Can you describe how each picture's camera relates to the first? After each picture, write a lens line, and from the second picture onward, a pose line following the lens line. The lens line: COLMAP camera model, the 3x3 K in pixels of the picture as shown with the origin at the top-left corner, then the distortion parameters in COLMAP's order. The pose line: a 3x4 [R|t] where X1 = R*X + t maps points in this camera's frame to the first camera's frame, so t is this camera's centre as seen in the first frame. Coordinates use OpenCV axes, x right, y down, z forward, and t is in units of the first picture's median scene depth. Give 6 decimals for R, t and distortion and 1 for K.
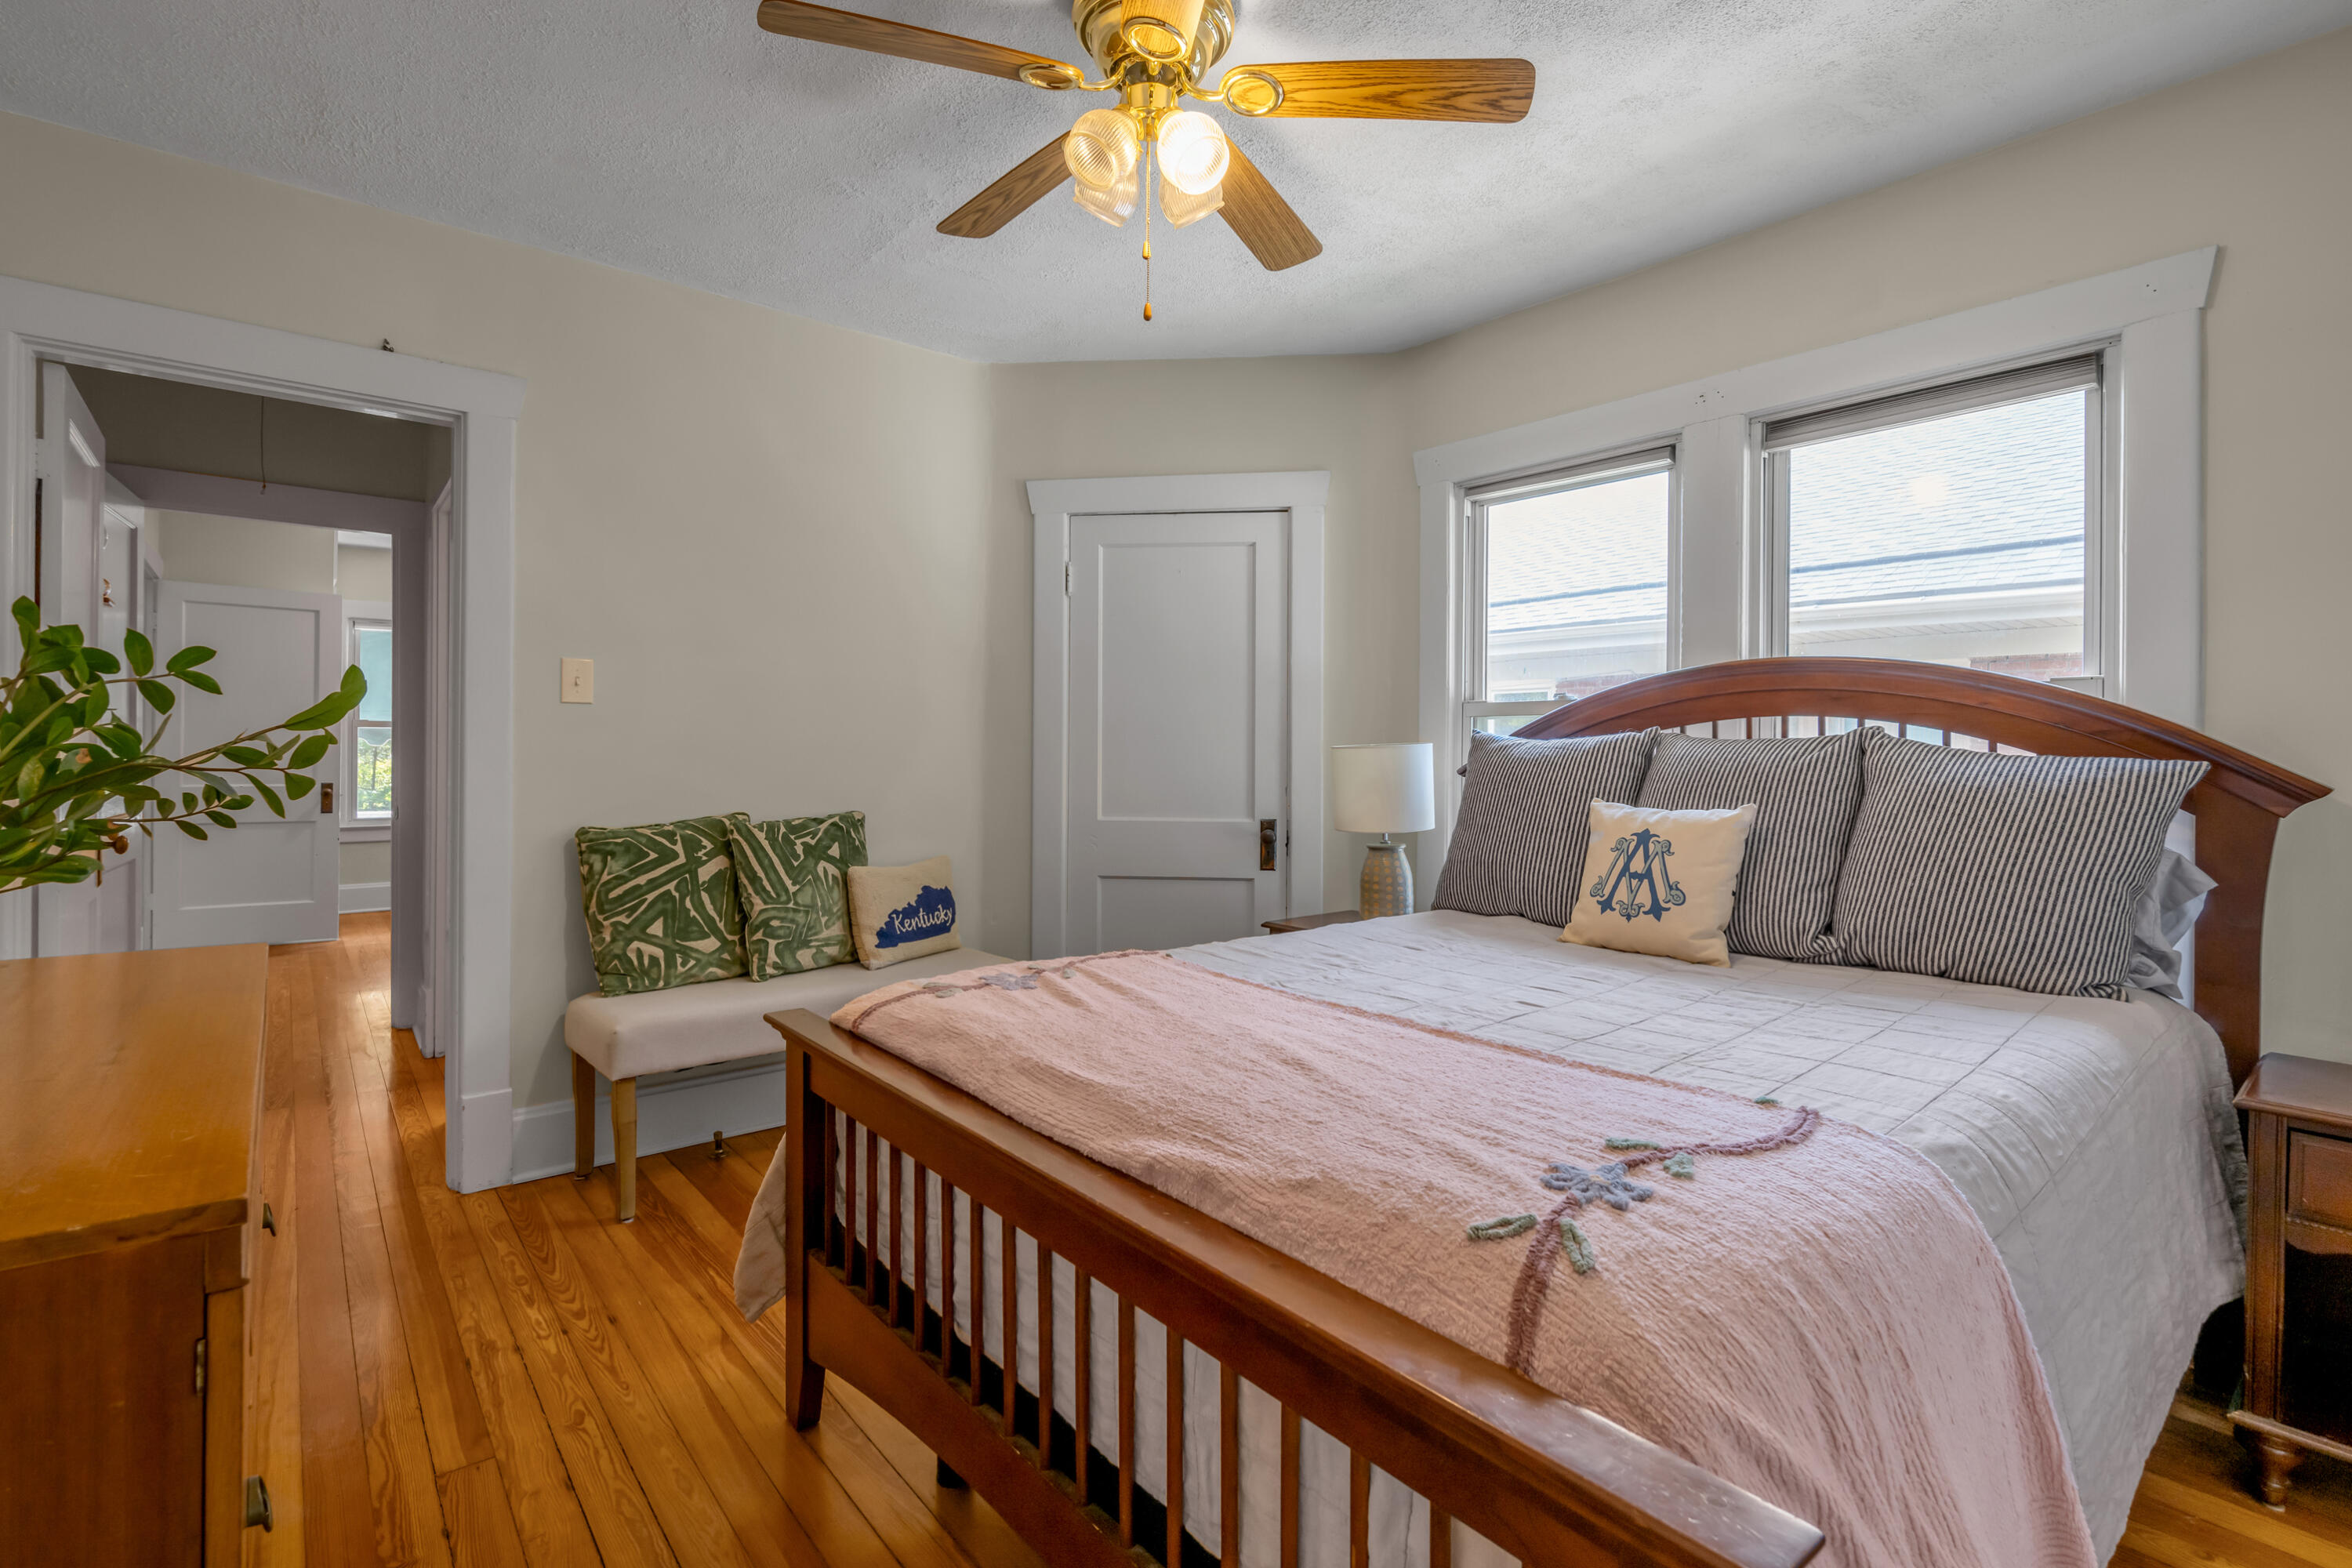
lens RADIAL K [[1110.4, 0, 1174.4], [0, 1110.4, 746.6], [0, 0, 1]] dist [0.000645, 0.000330]
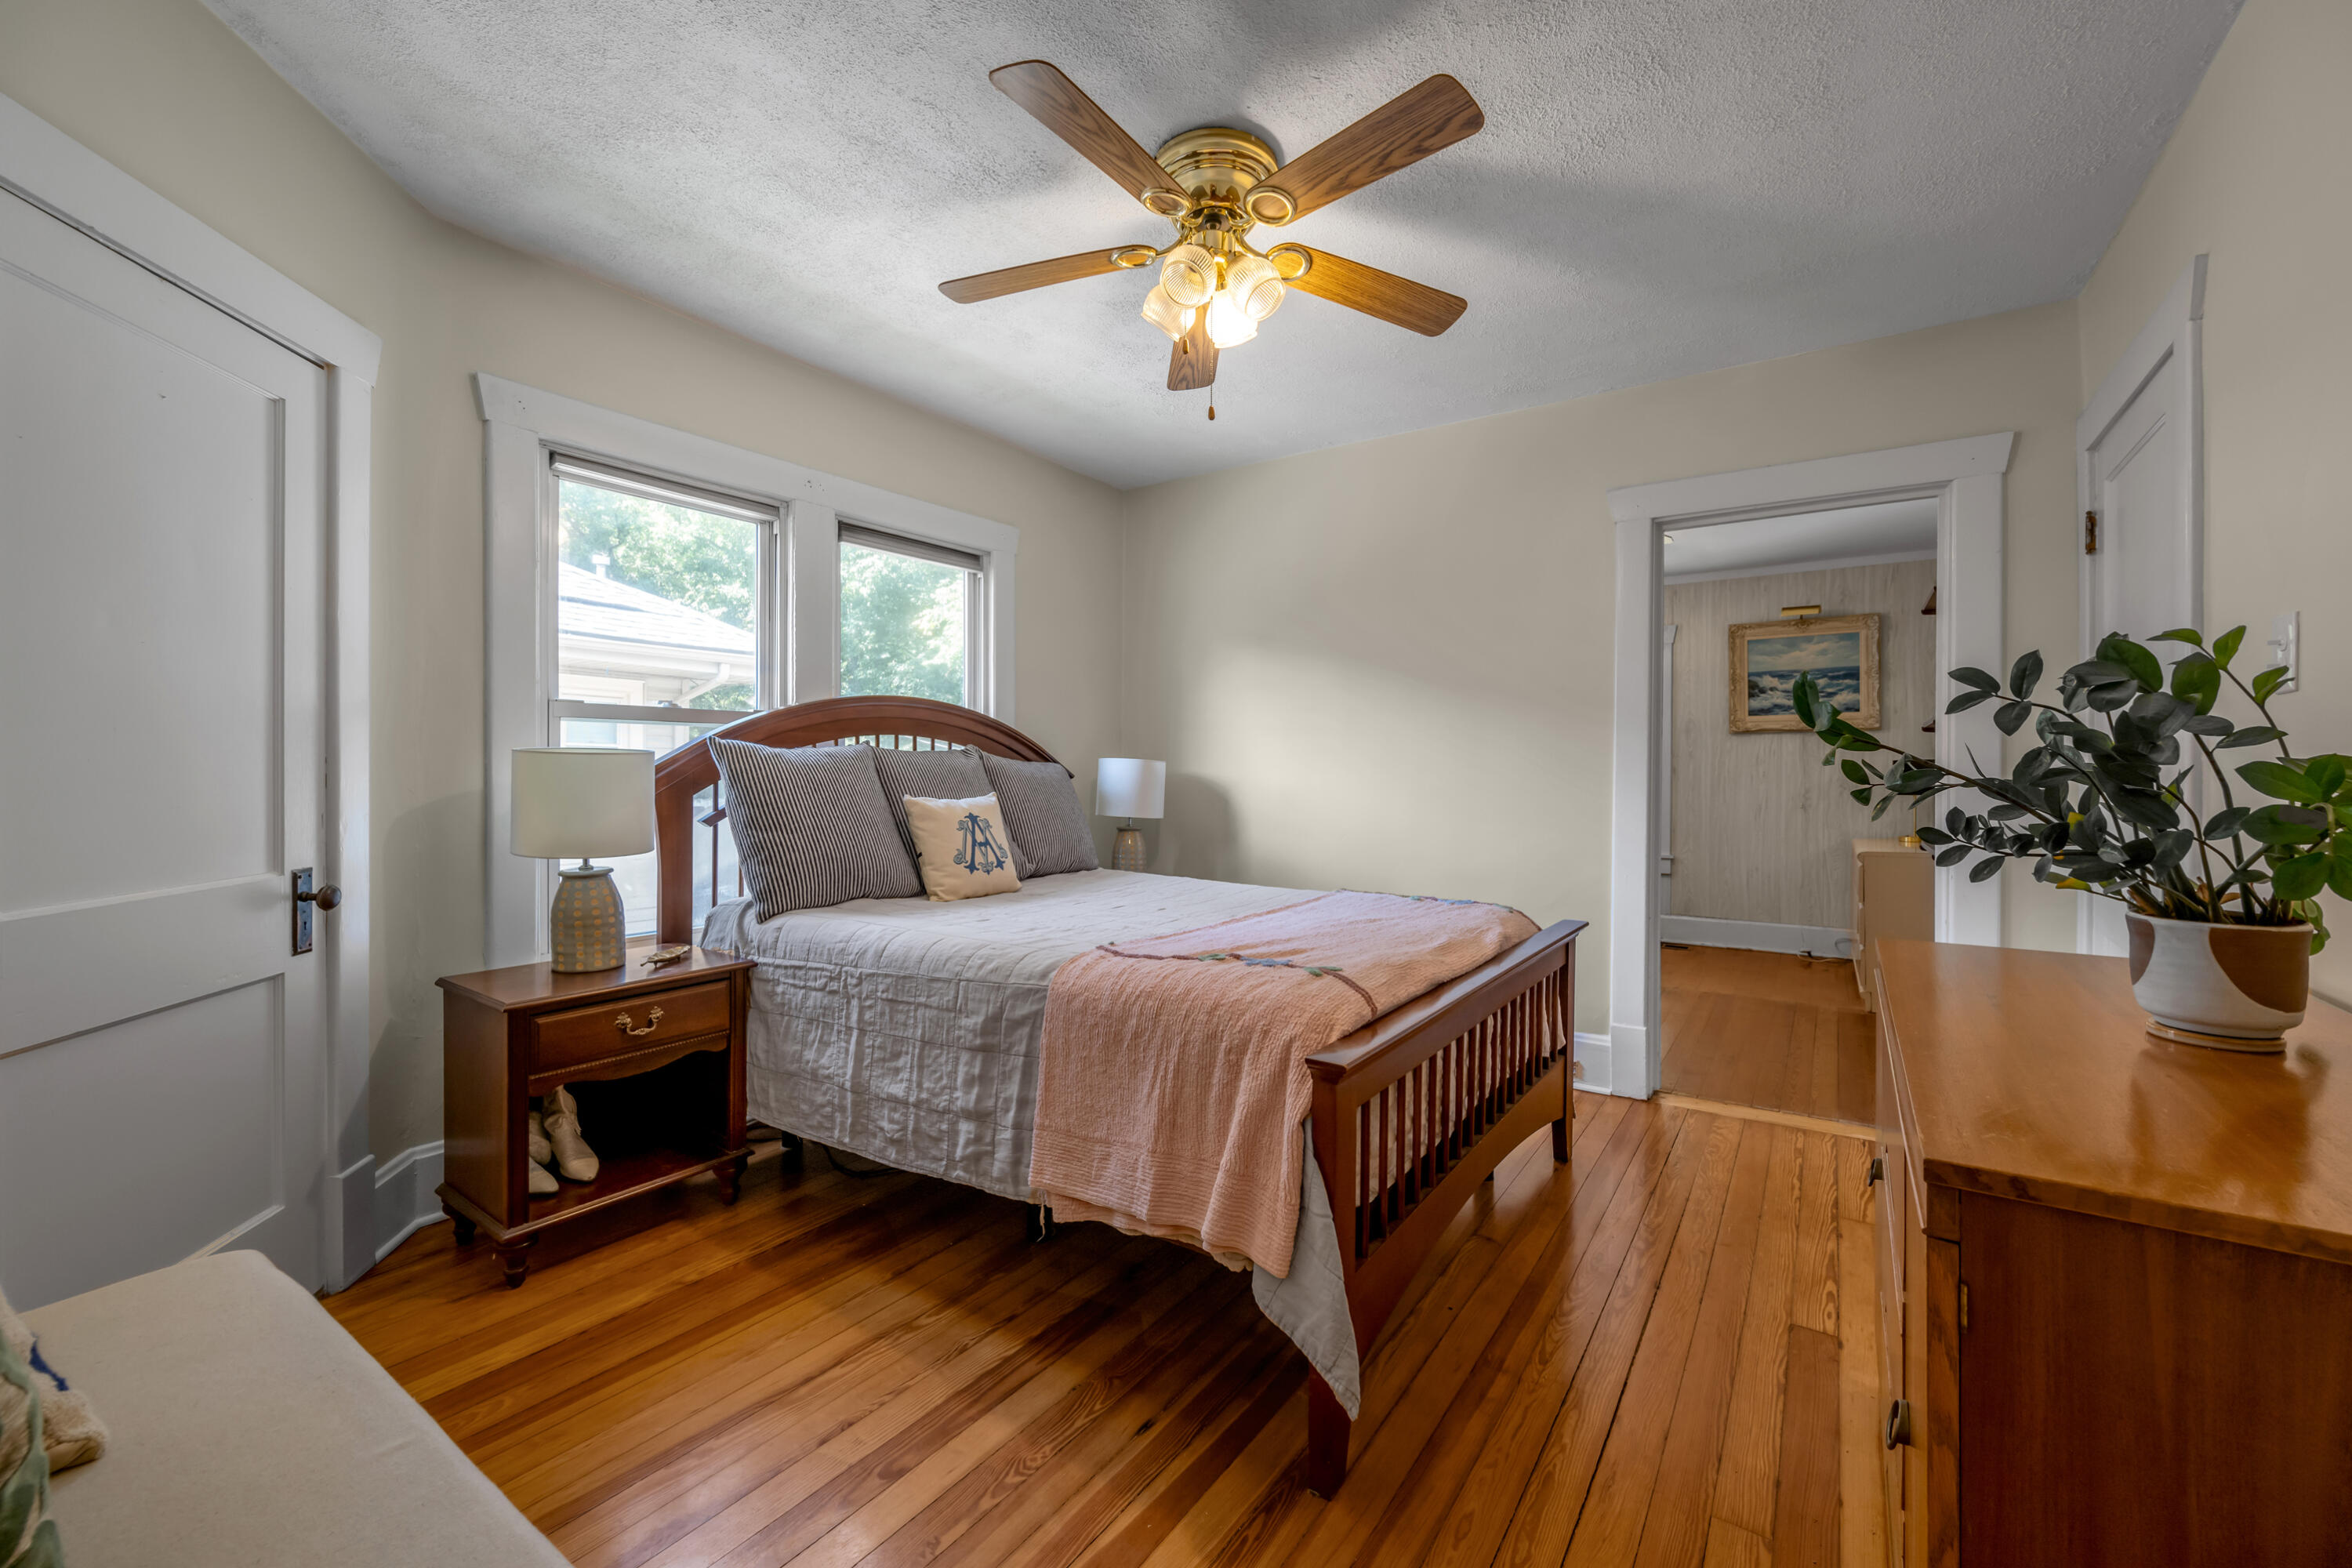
lens RADIAL K [[943.0, 0, 1178.9], [0, 943.0, 754.5], [0, 0, 1]] dist [-0.002601, -0.000340]
pose [[-0.282681, -0.000888, 0.959214, -0.743888], [-0.010068, 0.999947, -0.002042, -0.002224], [-0.959161, -0.010234, -0.282675, 0.959772]]
